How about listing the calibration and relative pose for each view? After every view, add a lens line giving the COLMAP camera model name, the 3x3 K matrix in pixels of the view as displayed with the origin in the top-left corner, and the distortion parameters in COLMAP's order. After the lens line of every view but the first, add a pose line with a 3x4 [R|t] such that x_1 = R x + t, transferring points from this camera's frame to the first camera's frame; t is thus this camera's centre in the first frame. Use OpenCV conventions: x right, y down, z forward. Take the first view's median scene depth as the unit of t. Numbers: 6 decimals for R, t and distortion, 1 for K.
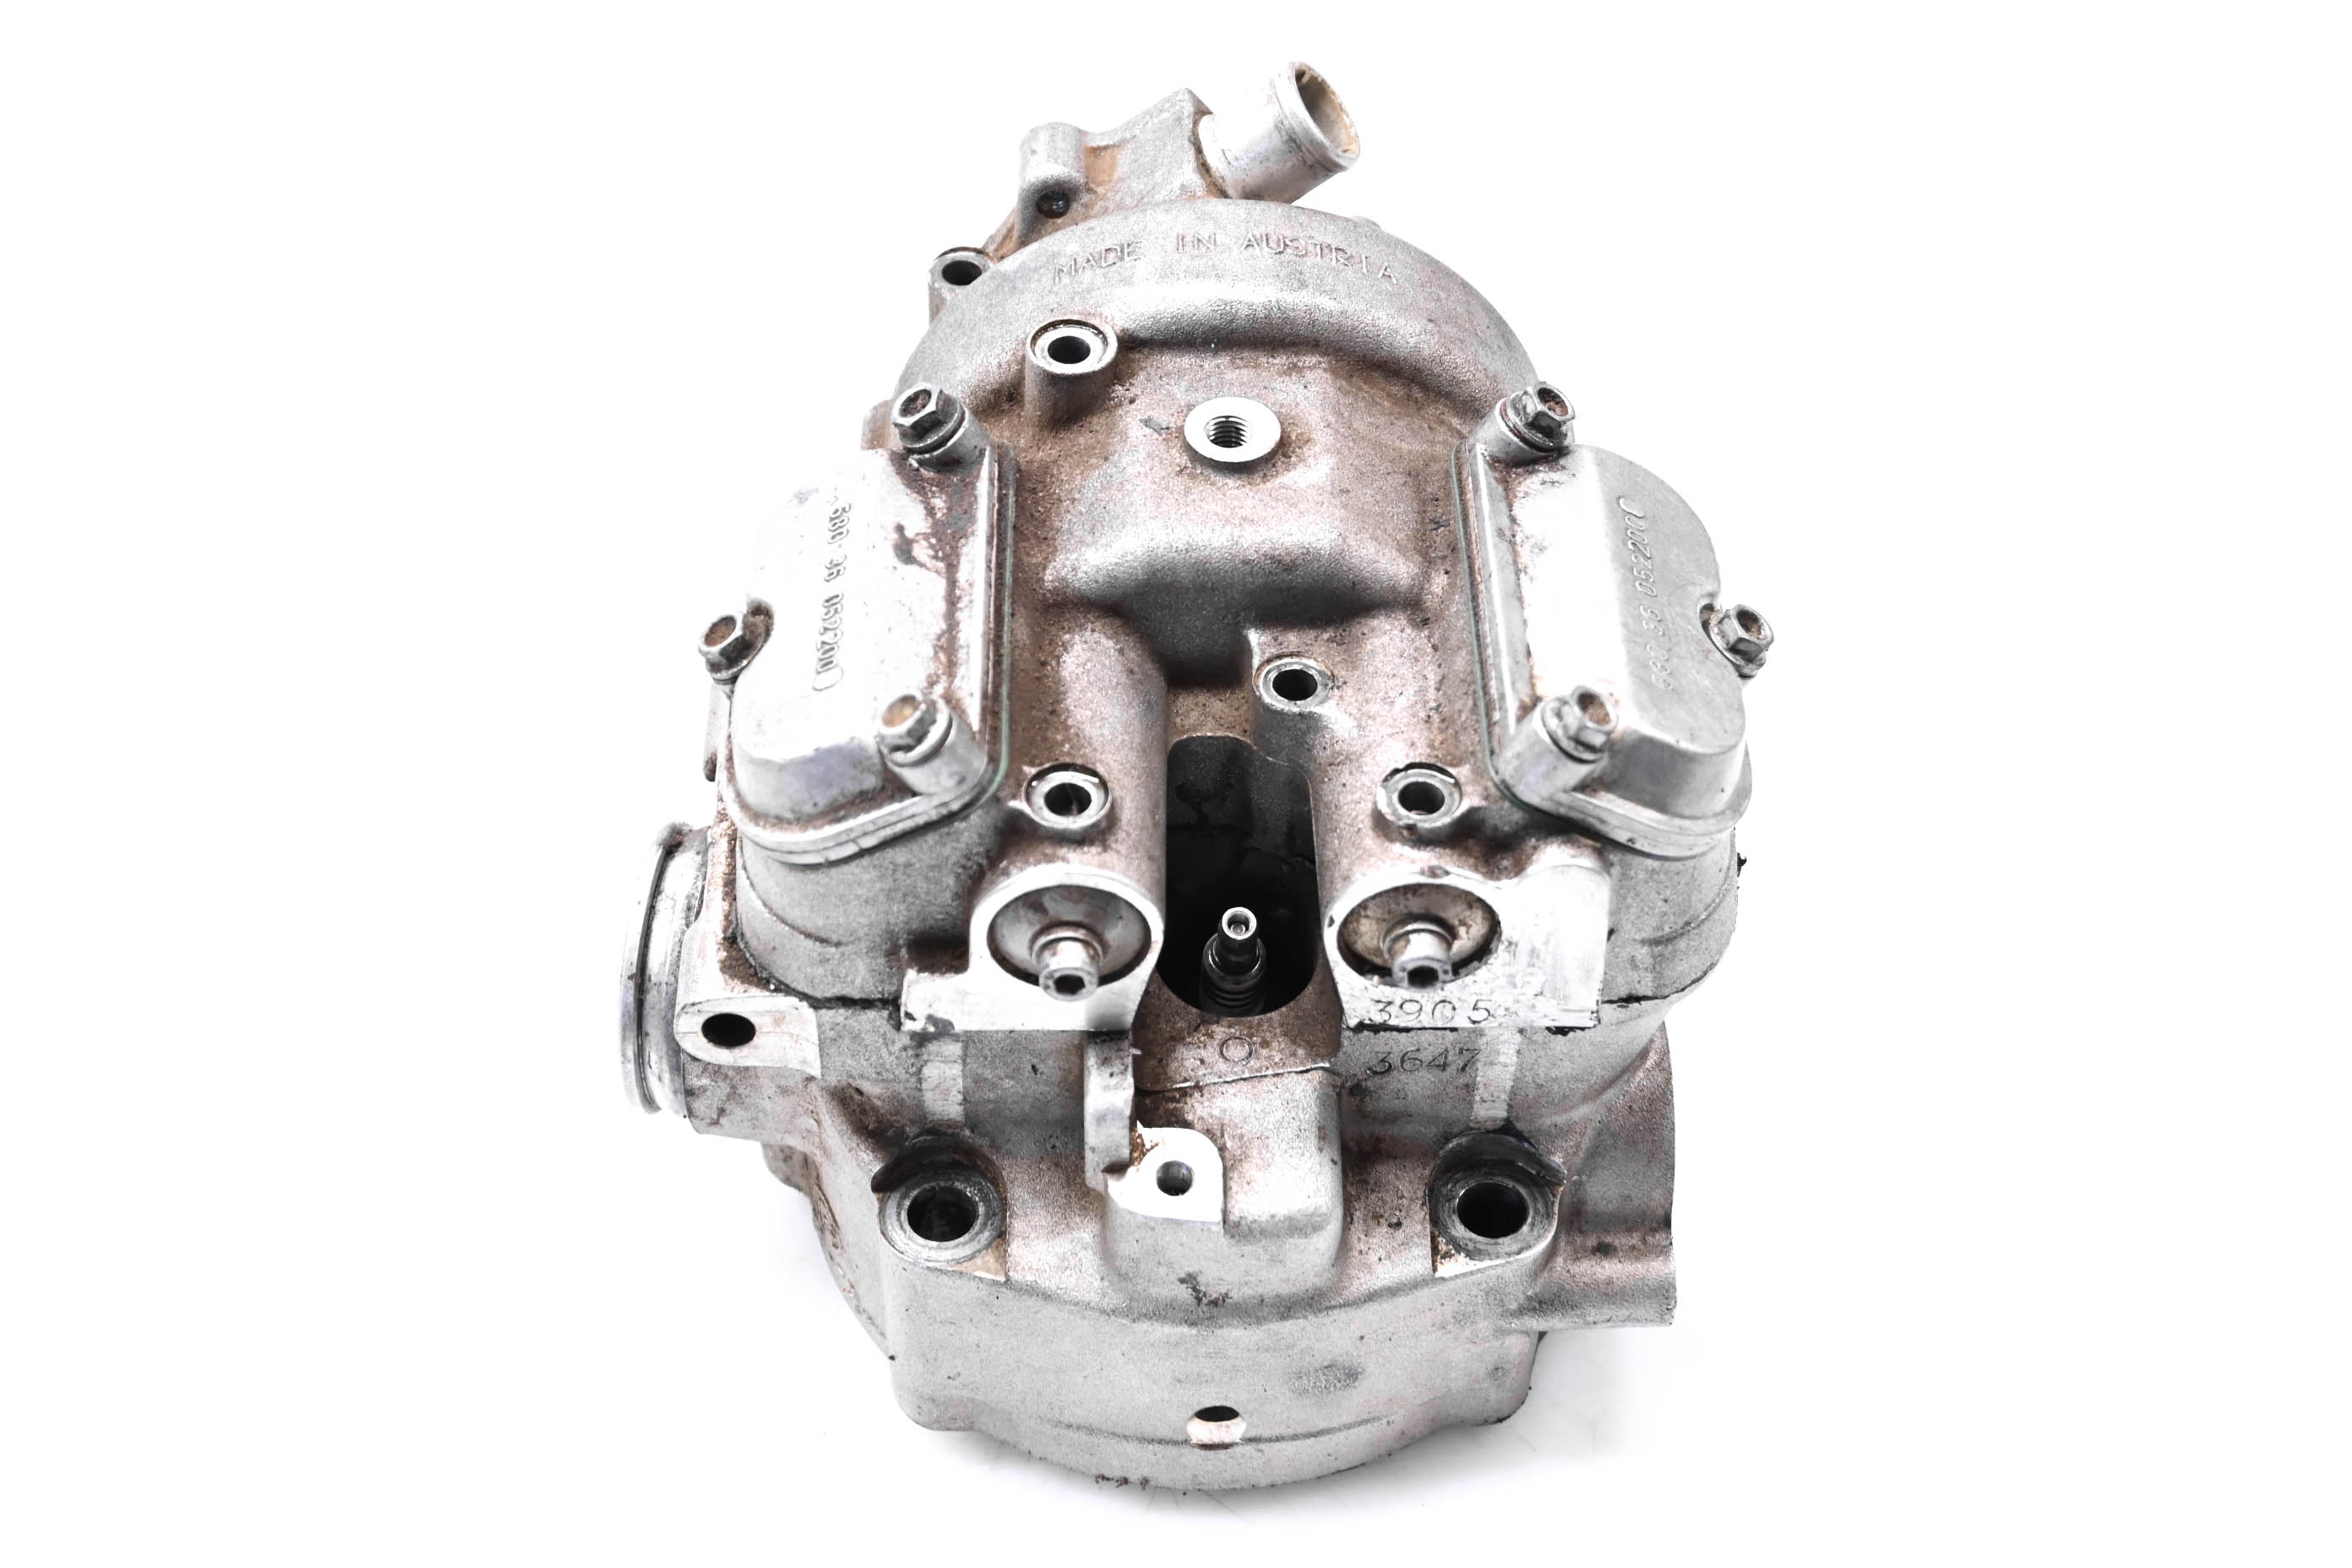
lens RADIAL K [[3245.8, 0, 1177.2], [0, 3245.8, 785.2], [0, 0, 1]] dist [-0.024346, 0.000000]
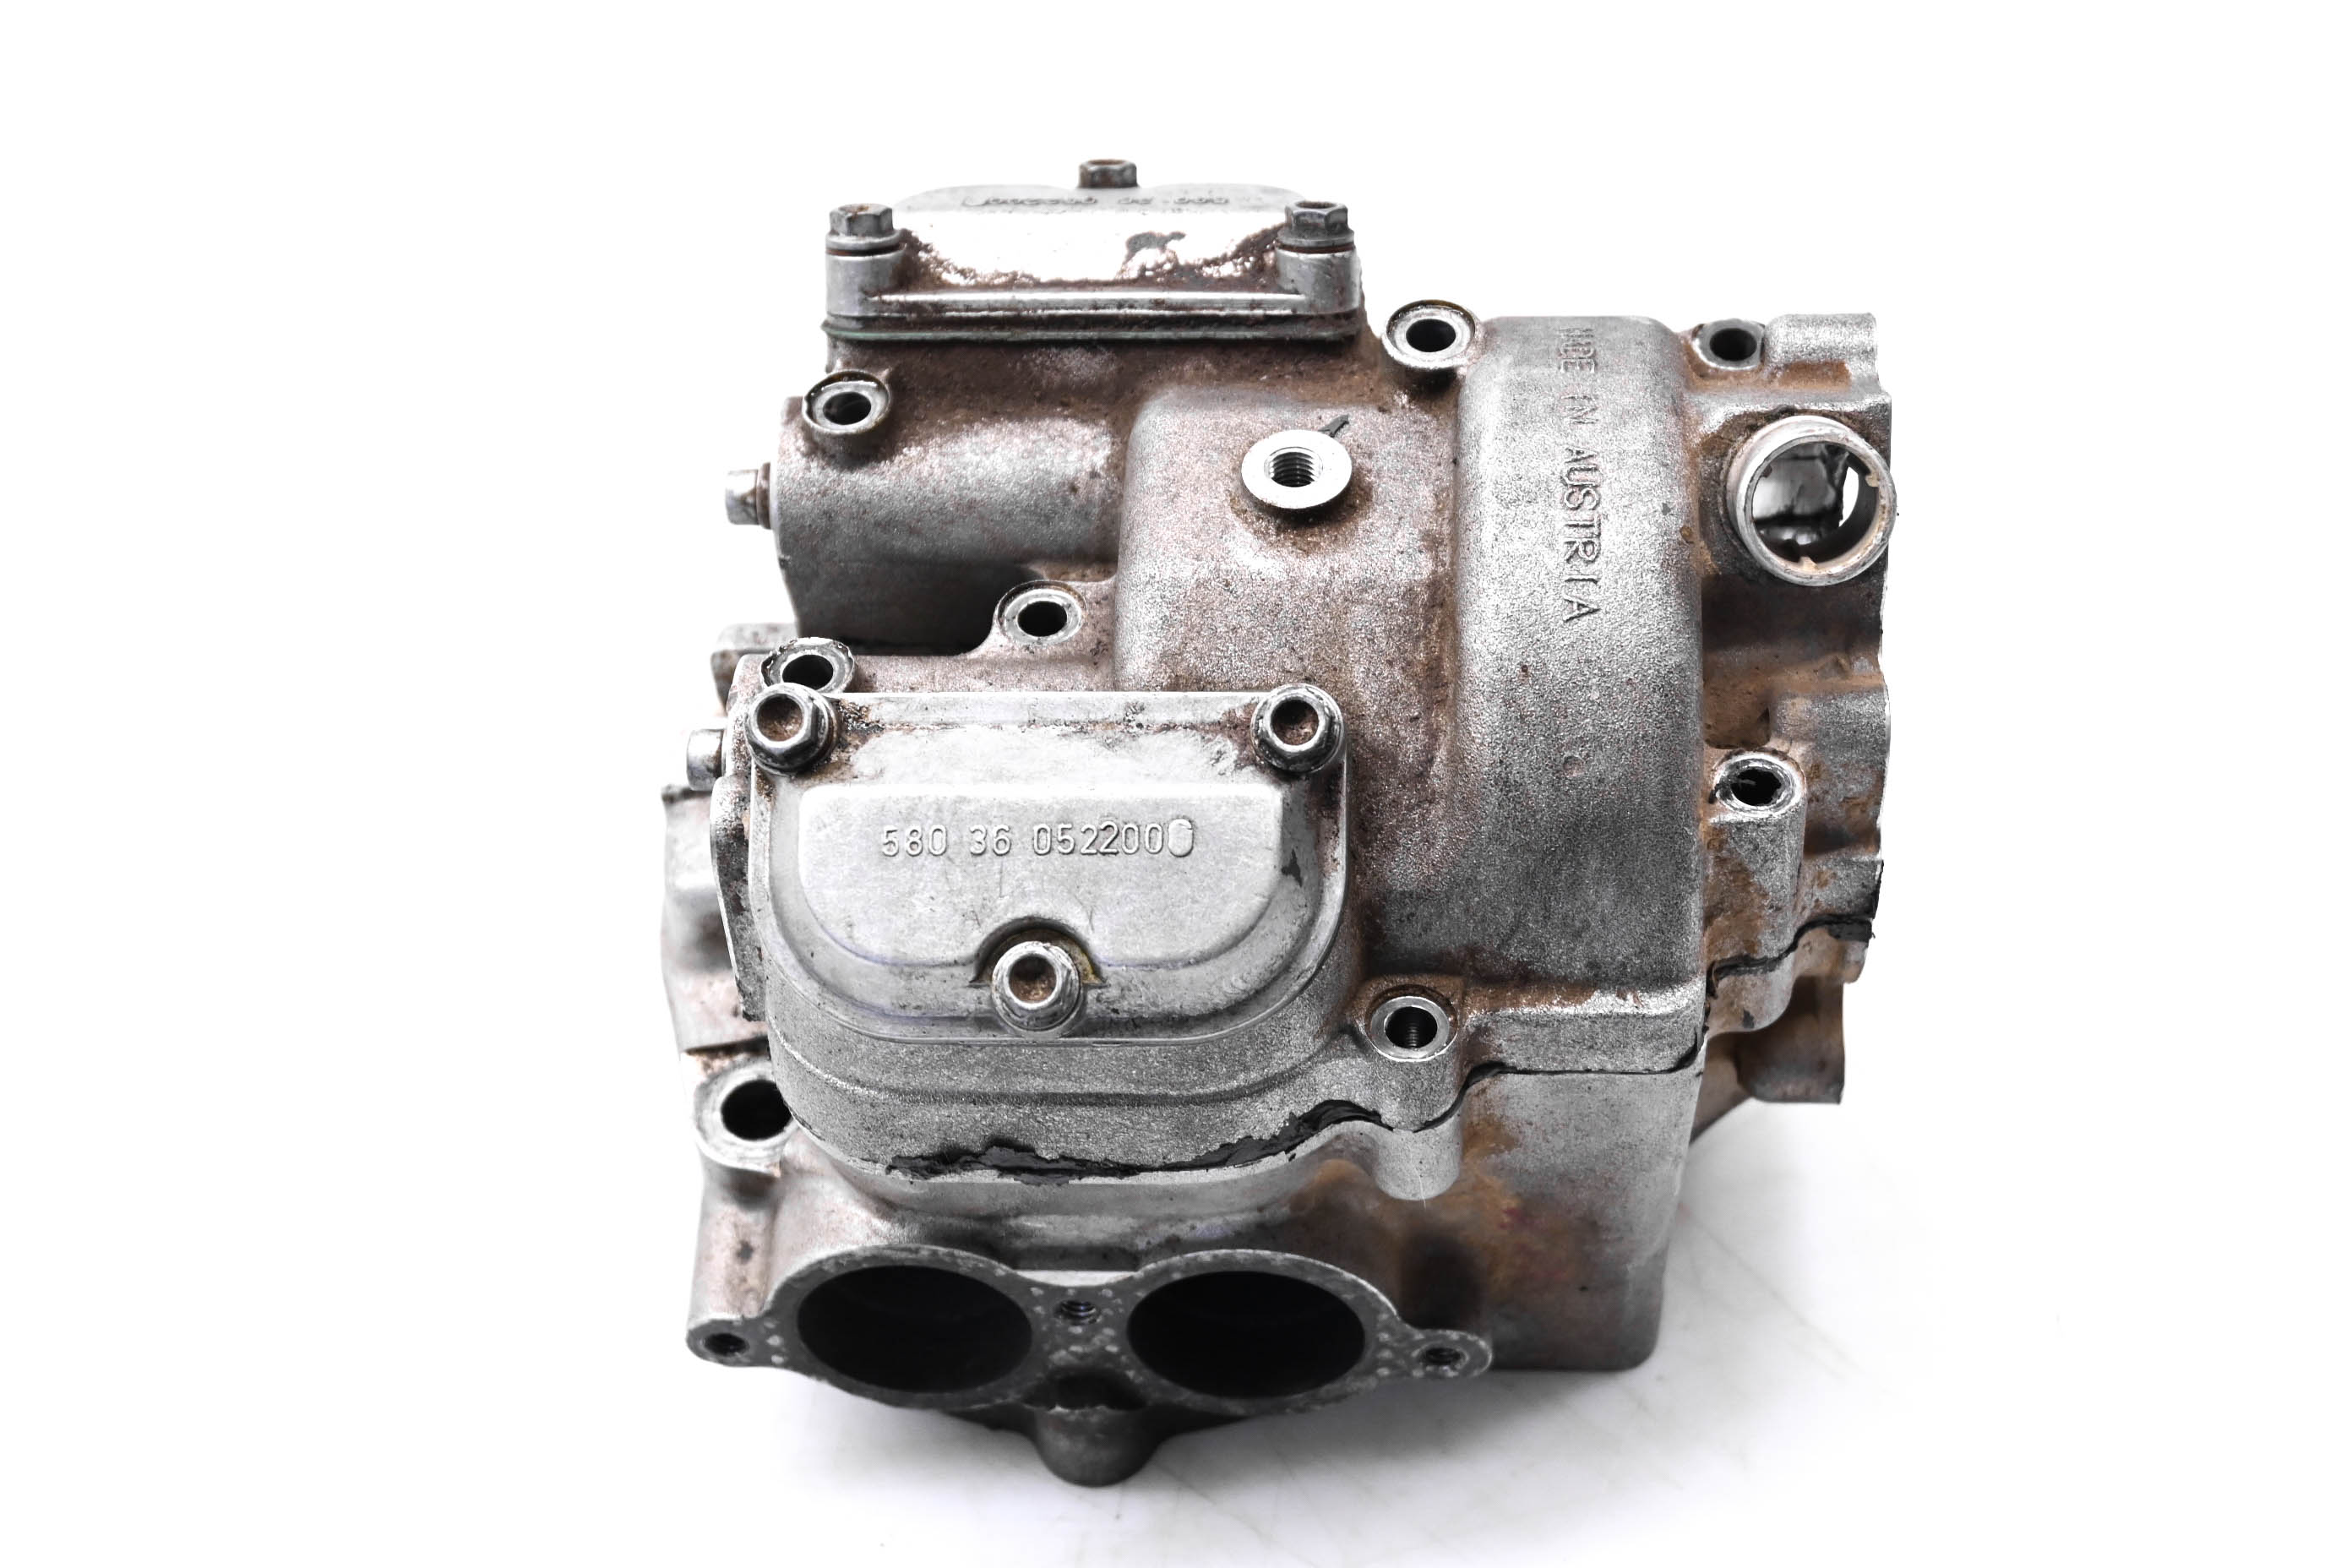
lens RADIAL K [[3714.2, 0, 1176.4], [0, 3714.2, 783.9], [0, 0, 1]] dist [0.017203, 0.000000]
pose [[-0.057976, 0.761916, -0.645076, 0.744286], [-0.705336, 0.426021, 0.566576, -0.630203], [0.706499, 0.487843, 0.512708, 0.514476]]
